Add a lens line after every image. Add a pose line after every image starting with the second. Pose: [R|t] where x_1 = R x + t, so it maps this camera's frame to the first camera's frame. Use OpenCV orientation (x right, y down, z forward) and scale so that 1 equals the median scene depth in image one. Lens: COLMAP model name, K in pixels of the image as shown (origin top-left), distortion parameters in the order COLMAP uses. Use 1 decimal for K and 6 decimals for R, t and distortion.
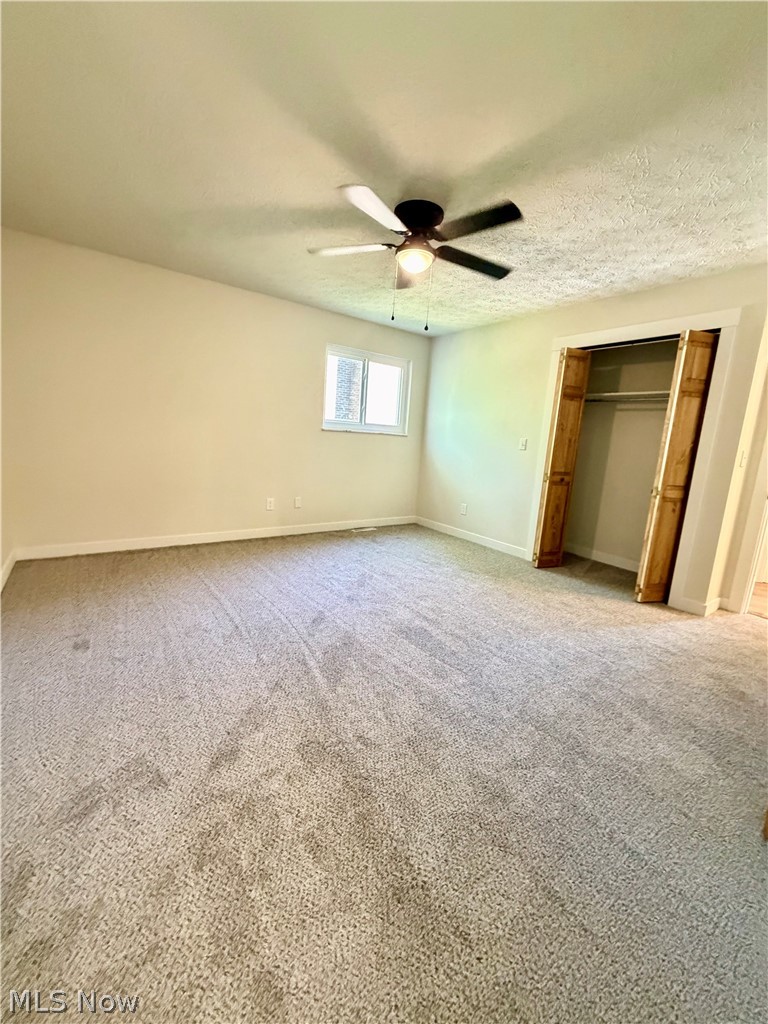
lens RADIAL K [[407.7, 0, 380.5], [0, 407.7, 509.2], [0, 0, 1]] dist [-0.000989, 0.000274]
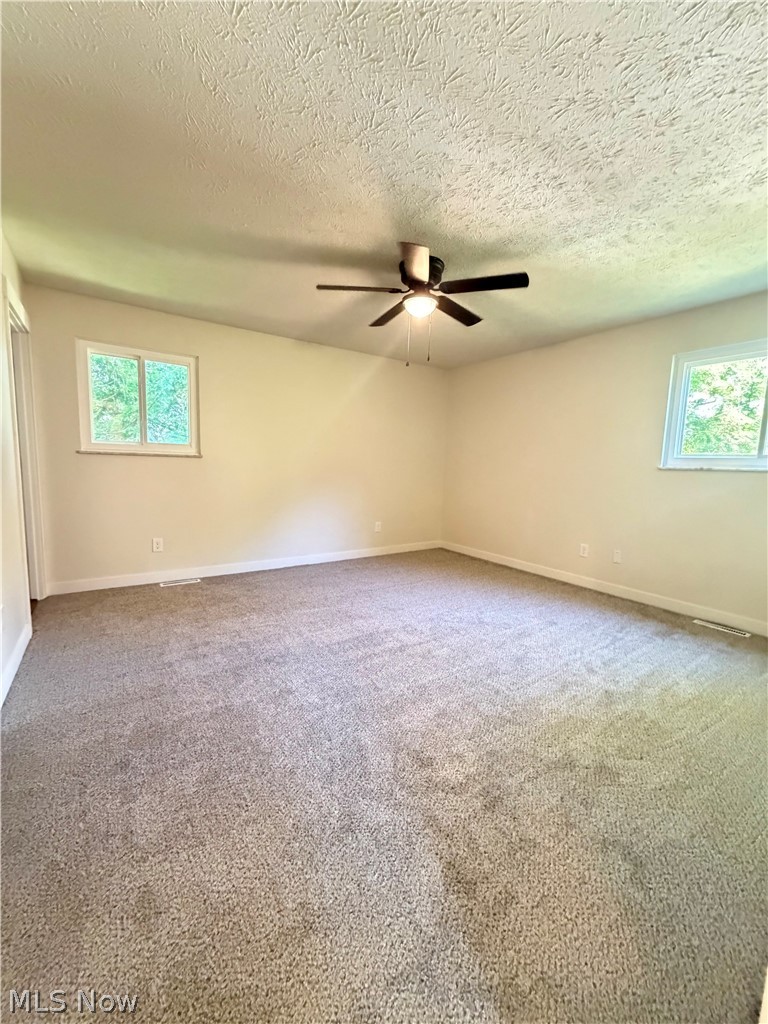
lens RADIAL K [[407.7, 0, 384.9], [0, 407.7, 510.7], [0, 0, 1]] dist [-0.000989, 0.000274]
pose [[-0.019464, 0.052902, -0.998410, 0.790238], [-0.210093, 0.976087, 0.055815, -0.069203], [0.977488, 0.210846, -0.007885, 0.669346]]
